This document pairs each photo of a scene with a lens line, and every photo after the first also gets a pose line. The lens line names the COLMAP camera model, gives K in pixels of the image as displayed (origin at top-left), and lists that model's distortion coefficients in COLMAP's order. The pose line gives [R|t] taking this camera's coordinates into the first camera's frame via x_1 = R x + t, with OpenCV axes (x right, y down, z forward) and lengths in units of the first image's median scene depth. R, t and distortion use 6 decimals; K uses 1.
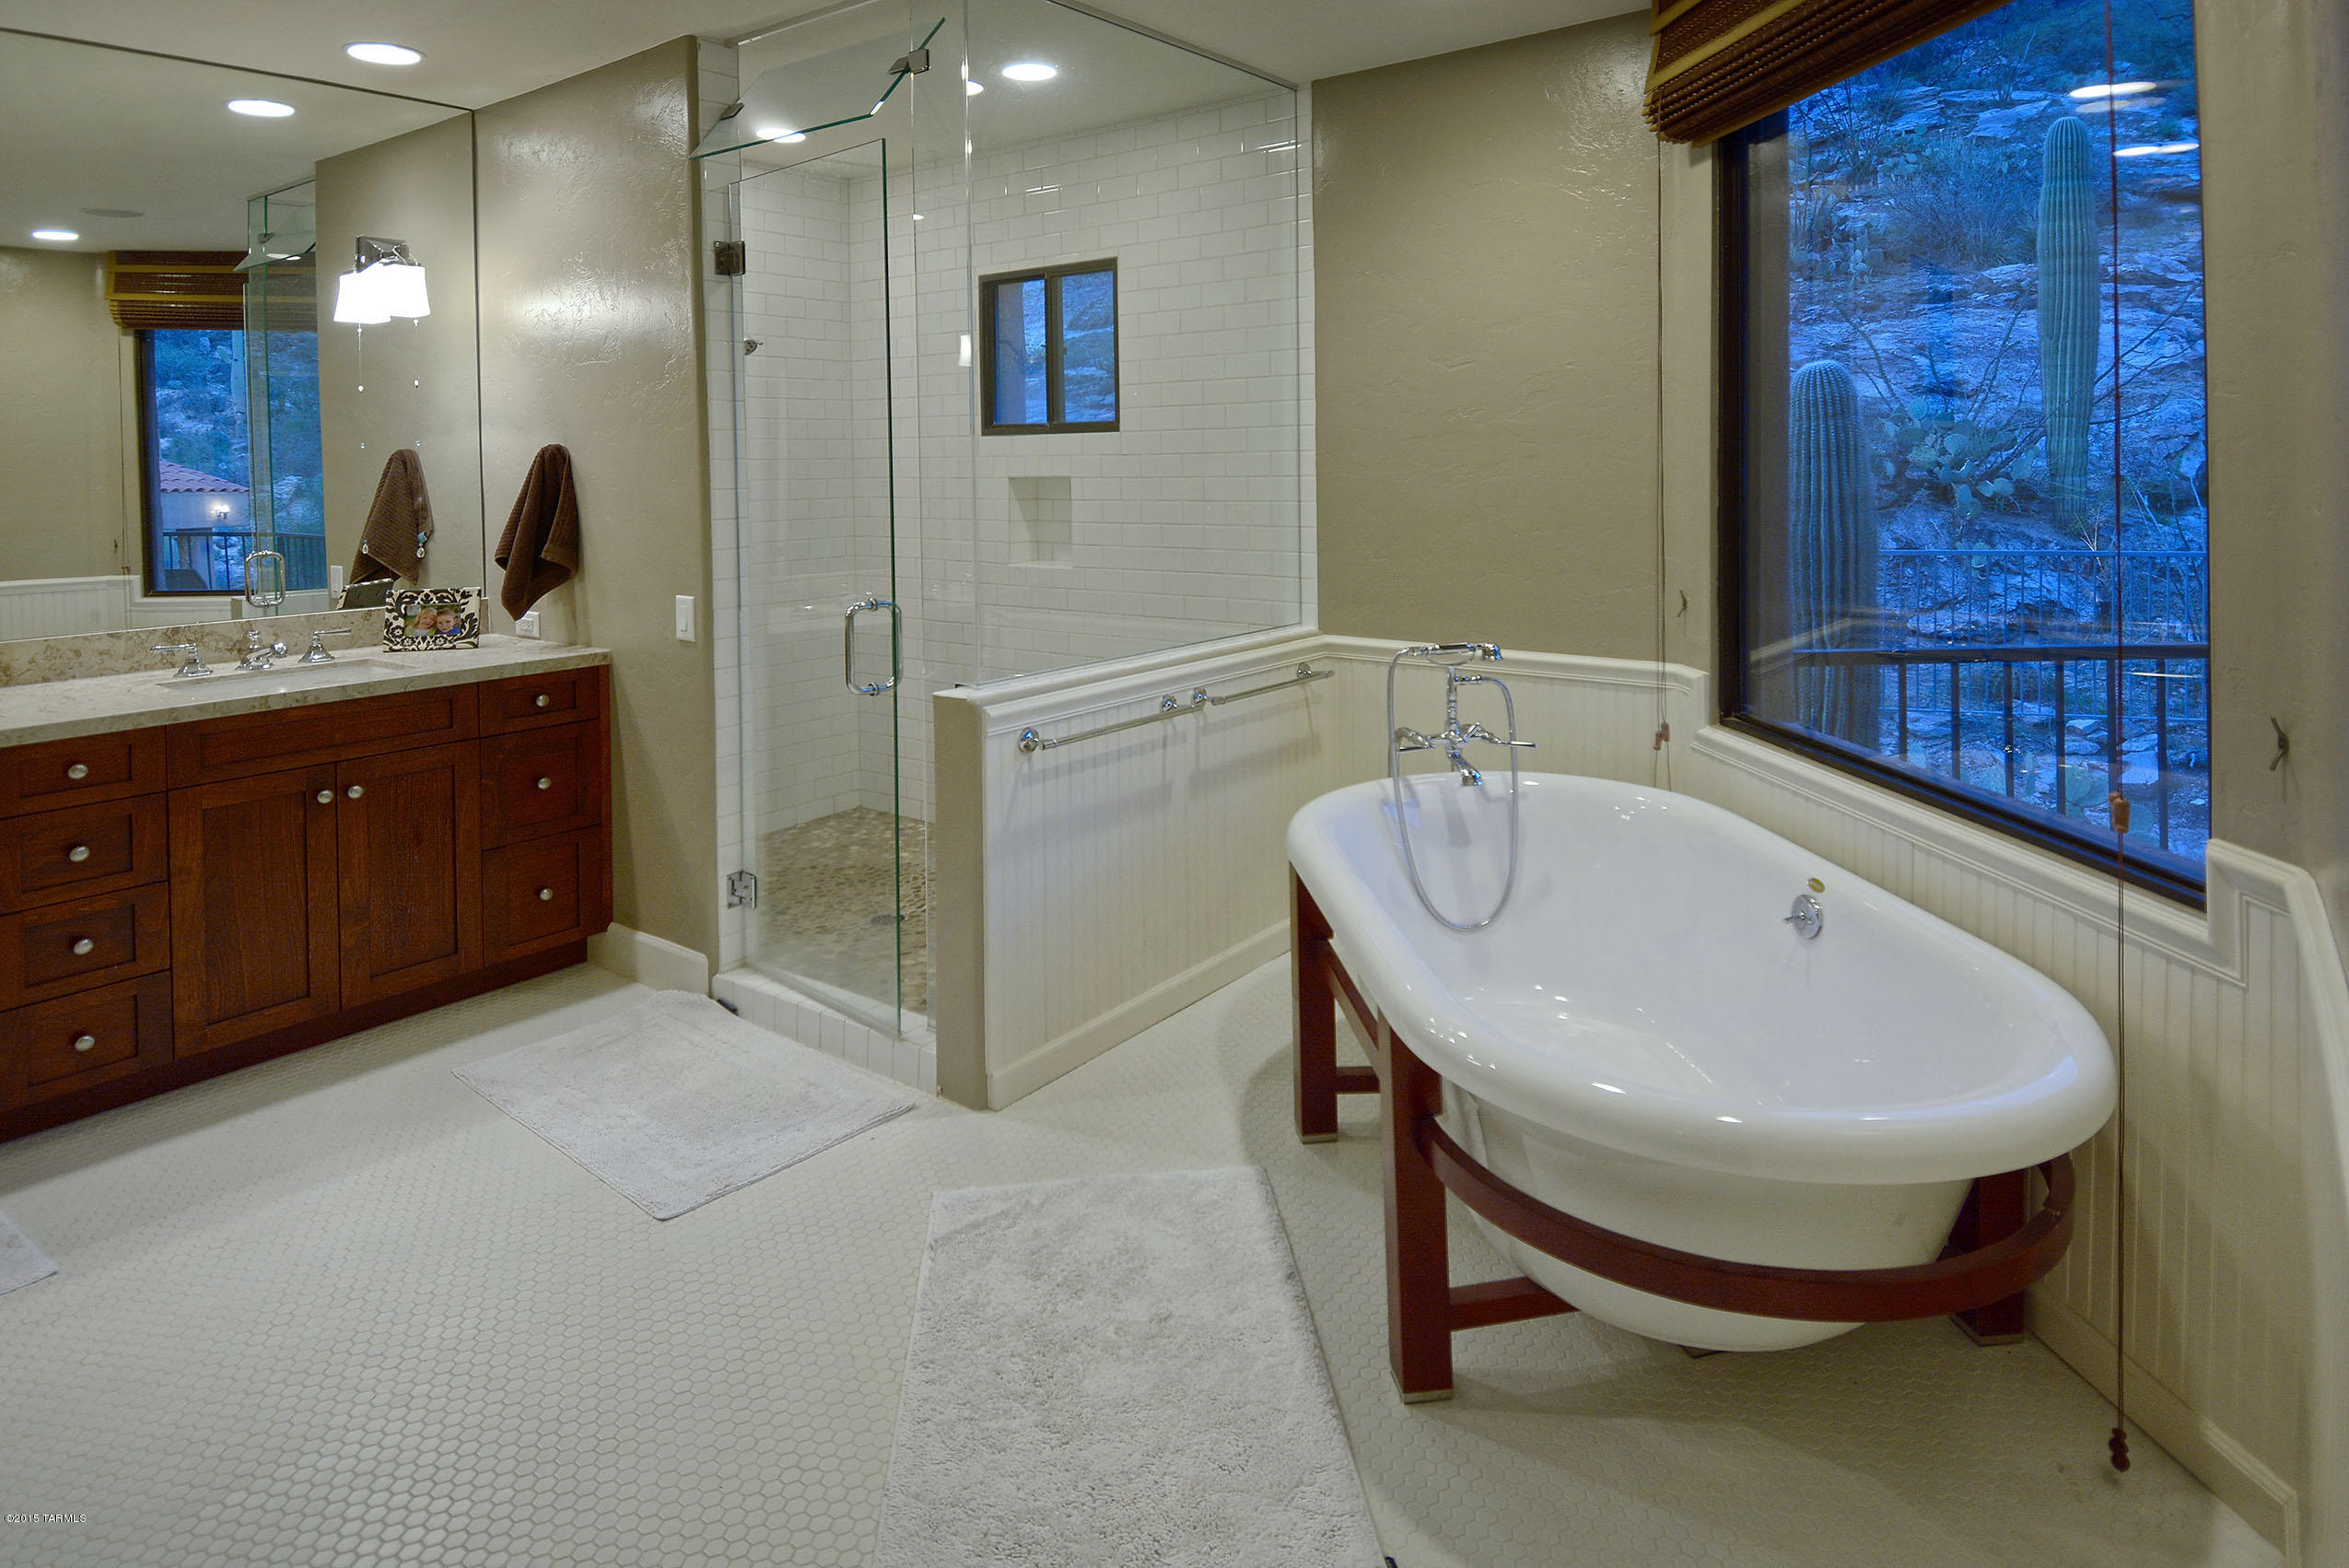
lens RADIAL K [[1257.8, 0, 1160.8], [0, 1257.8, 670.7], [0, 0, 1]] dist [0.039876, -0.044415]
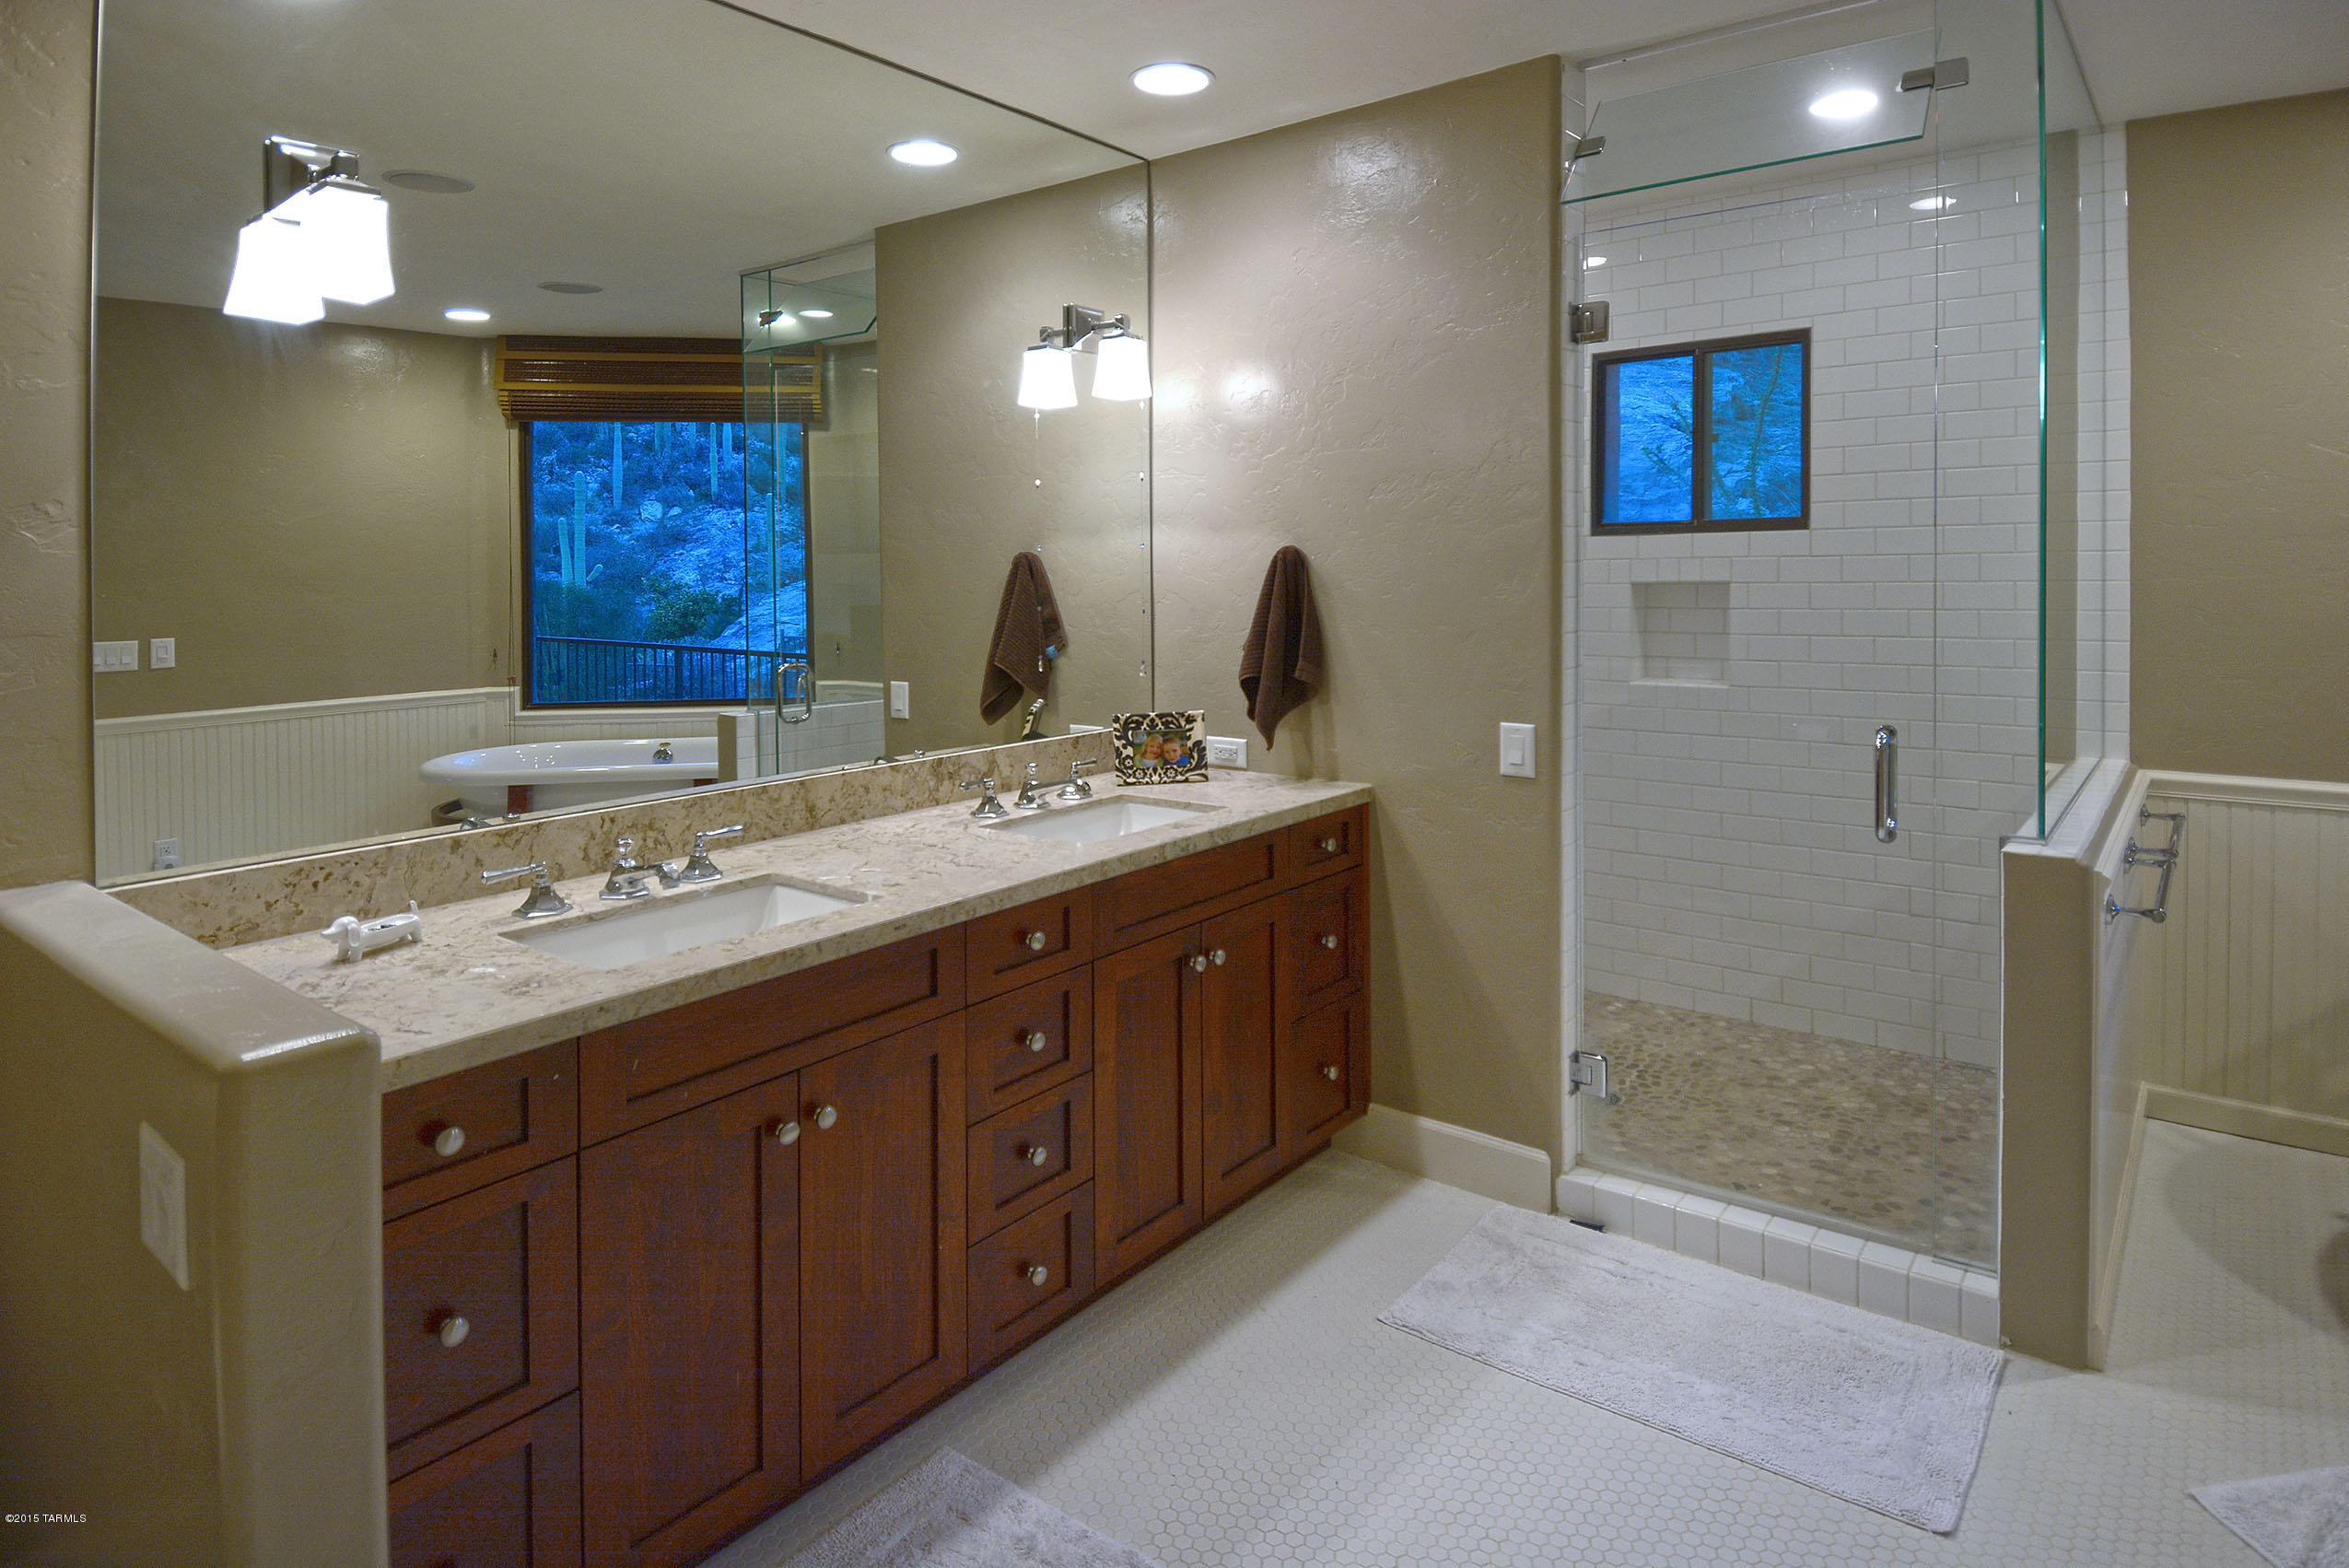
lens RADIAL K [[1291.0, 0, 1184.1], [0, 1291.0, 776.1], [0, 0, 1]] dist [0.041022, -0.051968]
pose [[0.999438, 0.006574, -0.032867, -0.526681], [-0.006711, 0.999969, -0.004059, -0.017678], [0.032839, 0.004277, 0.999452, 0.118866]]
